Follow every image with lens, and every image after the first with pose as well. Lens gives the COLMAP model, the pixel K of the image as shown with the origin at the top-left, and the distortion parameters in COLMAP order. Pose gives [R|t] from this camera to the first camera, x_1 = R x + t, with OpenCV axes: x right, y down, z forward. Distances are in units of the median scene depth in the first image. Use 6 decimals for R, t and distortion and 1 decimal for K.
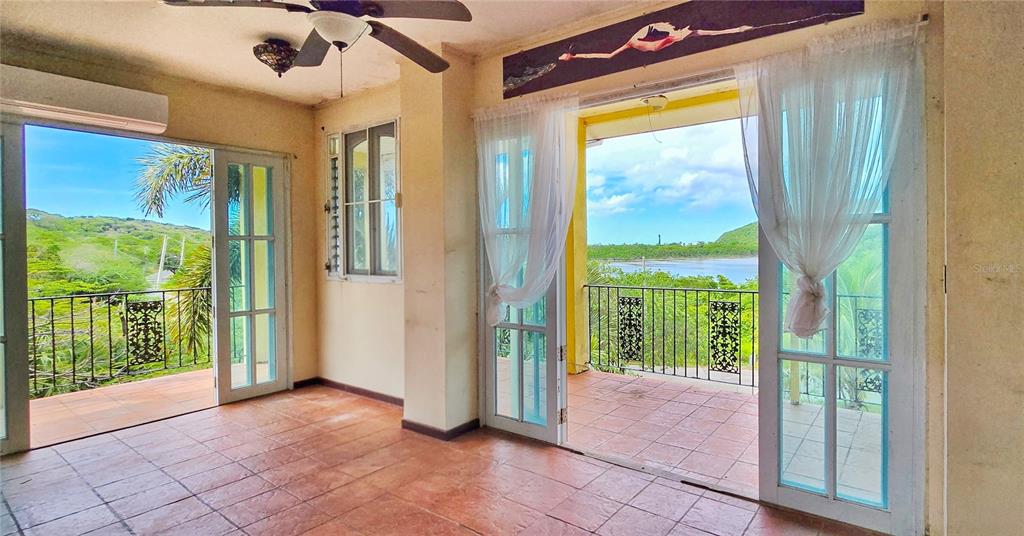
lens RADIAL K [[517.7, 0, 512.0], [0, 517.7, 268.0], [0, 0, 1]] dist [0.001837, 0.000462]
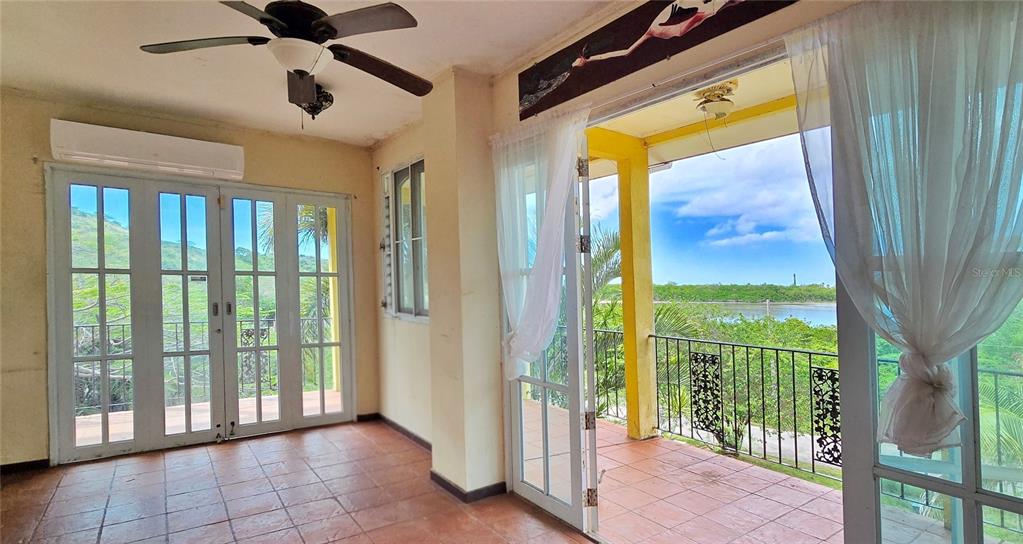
lens RADIAL K [[503.9, 0, 472.0], [0, 503.9, 280.3], [0, 0, 1]] dist [-0.000005, 0.000698]
pose [[0.945976, 0.014897, -0.323896, 0.157750], [-0.029085, 0.998816, -0.039006, -0.018724], [0.322931, 0.046319, 0.945288, 0.154771]]
